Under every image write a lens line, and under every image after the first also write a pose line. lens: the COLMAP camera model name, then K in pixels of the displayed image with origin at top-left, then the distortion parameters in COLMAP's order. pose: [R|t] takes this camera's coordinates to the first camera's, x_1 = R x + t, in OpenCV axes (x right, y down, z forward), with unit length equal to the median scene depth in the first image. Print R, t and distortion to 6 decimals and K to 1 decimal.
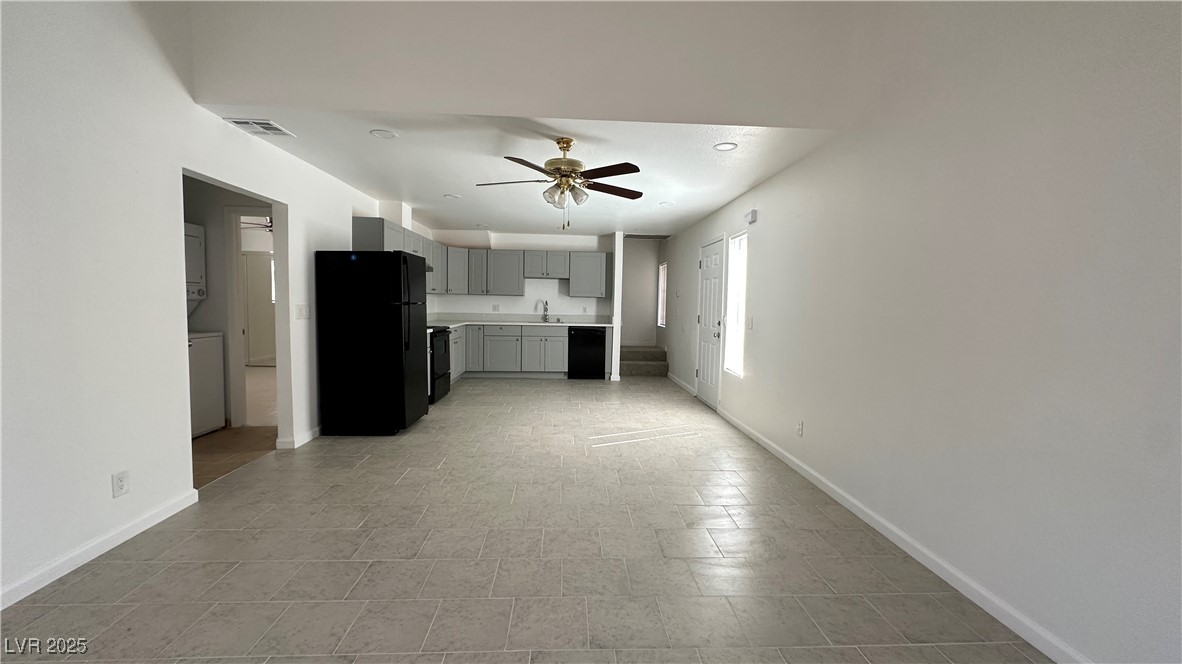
lens RADIAL K [[473.6, 0, 591.0], [0, 473.6, 332.0], [0, 0, 1]] dist [0.000874, 0.000361]
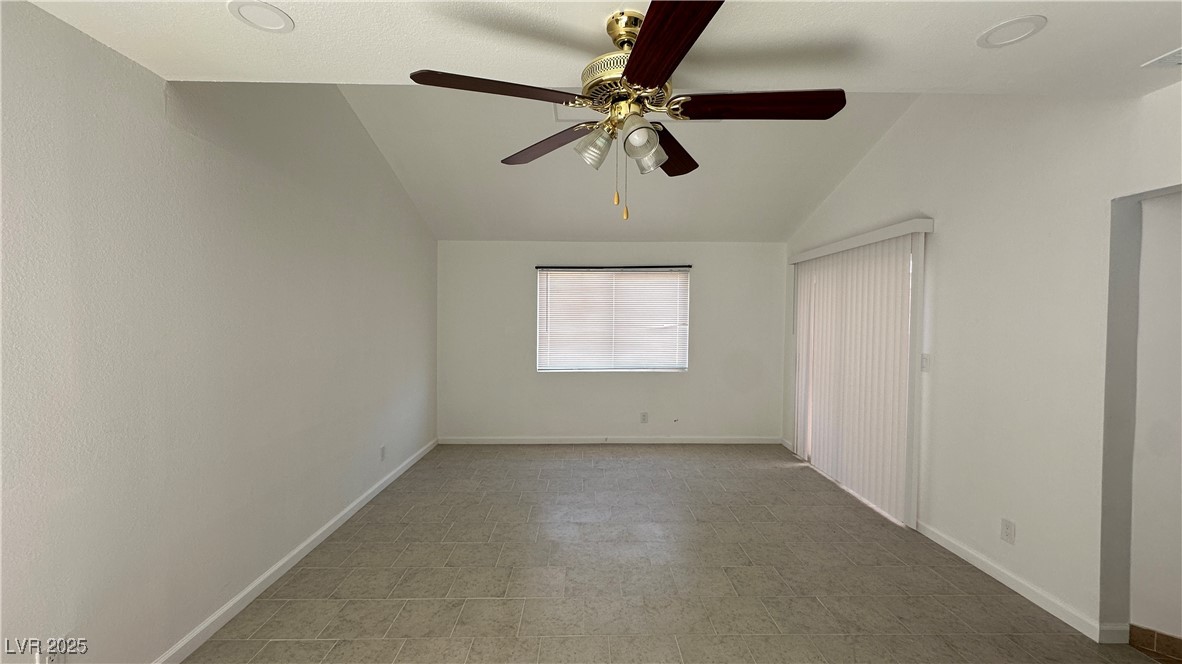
lens RADIAL K [[473.6, 0, 591.0], [0, 473.6, 332.0], [0, 0, 1]] dist [0.000874, 0.000361]
pose [[-0.998834, -0.028768, 0.038770, -0.062288], [-0.025177, 0.995612, 0.090123, -0.200738], [-0.041193, 0.089041, -0.995176, 1.992789]]
